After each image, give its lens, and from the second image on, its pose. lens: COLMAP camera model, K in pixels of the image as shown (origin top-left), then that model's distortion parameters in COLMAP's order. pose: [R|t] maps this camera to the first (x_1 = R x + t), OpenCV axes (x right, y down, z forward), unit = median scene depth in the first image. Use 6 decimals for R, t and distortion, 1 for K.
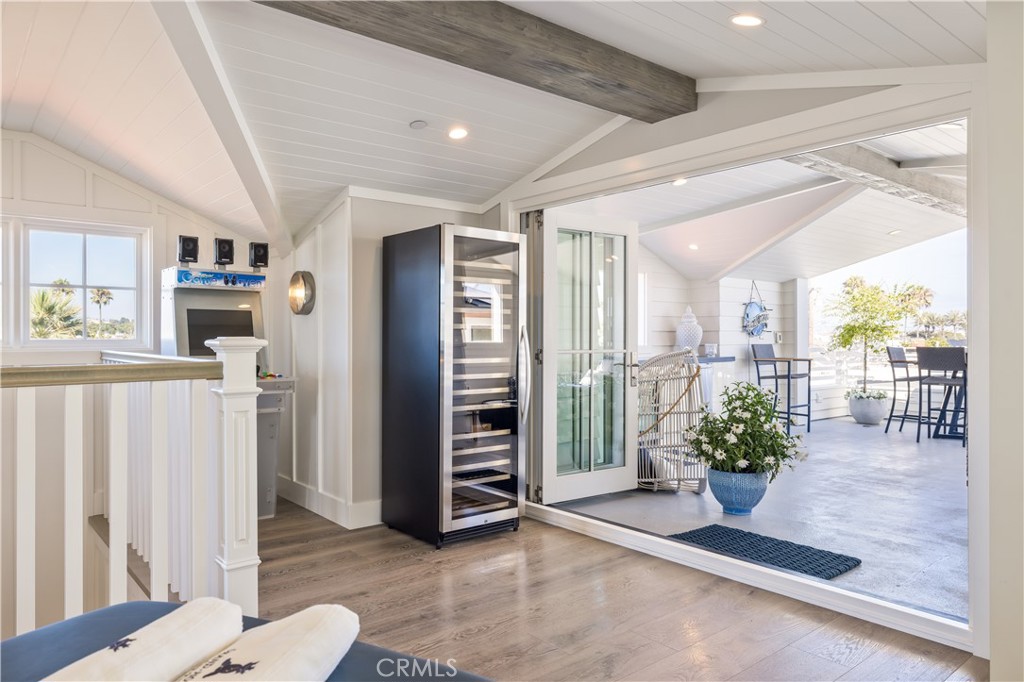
lens RADIAL K [[685.8, 0, 511.3], [0, 685.8, 343.2], [0, 0, 1]] dist [-0.002252, 0.000622]
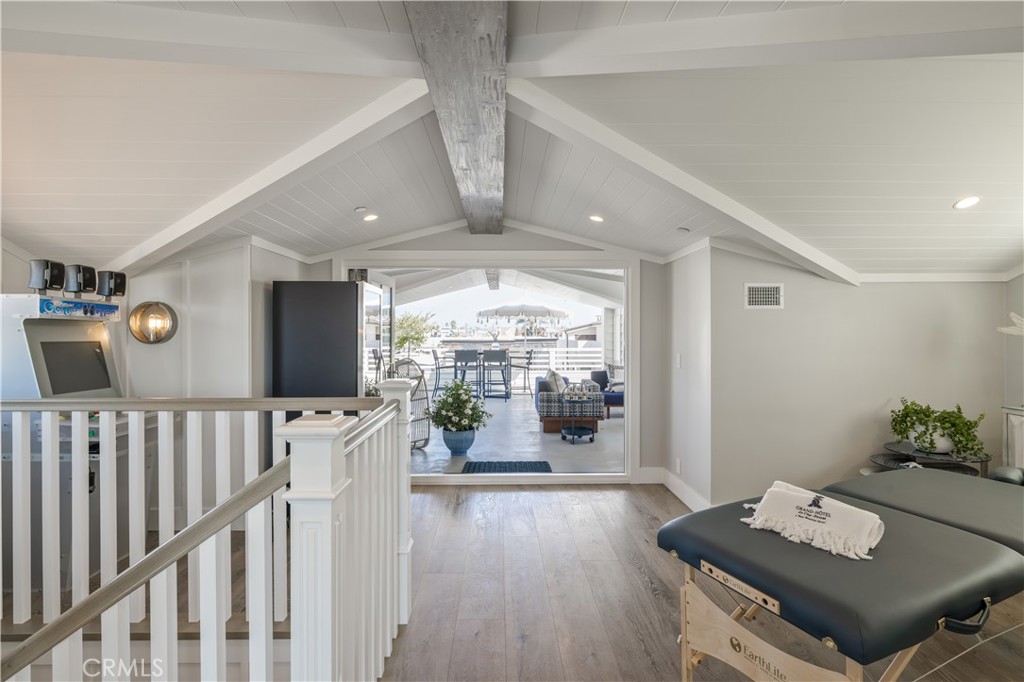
lens RADIAL K [[479.8, 0, 510.8], [0, 479.8, 335.9], [0, 0, 1]] dist [-0.004565, 0.000039]
pose [[0.622579, -0.003275, 0.782550, -0.565720], [0.005952, 0.999982, -0.000550, -0.052794], [-0.782534, 0.005000, 0.622588, 0.141323]]
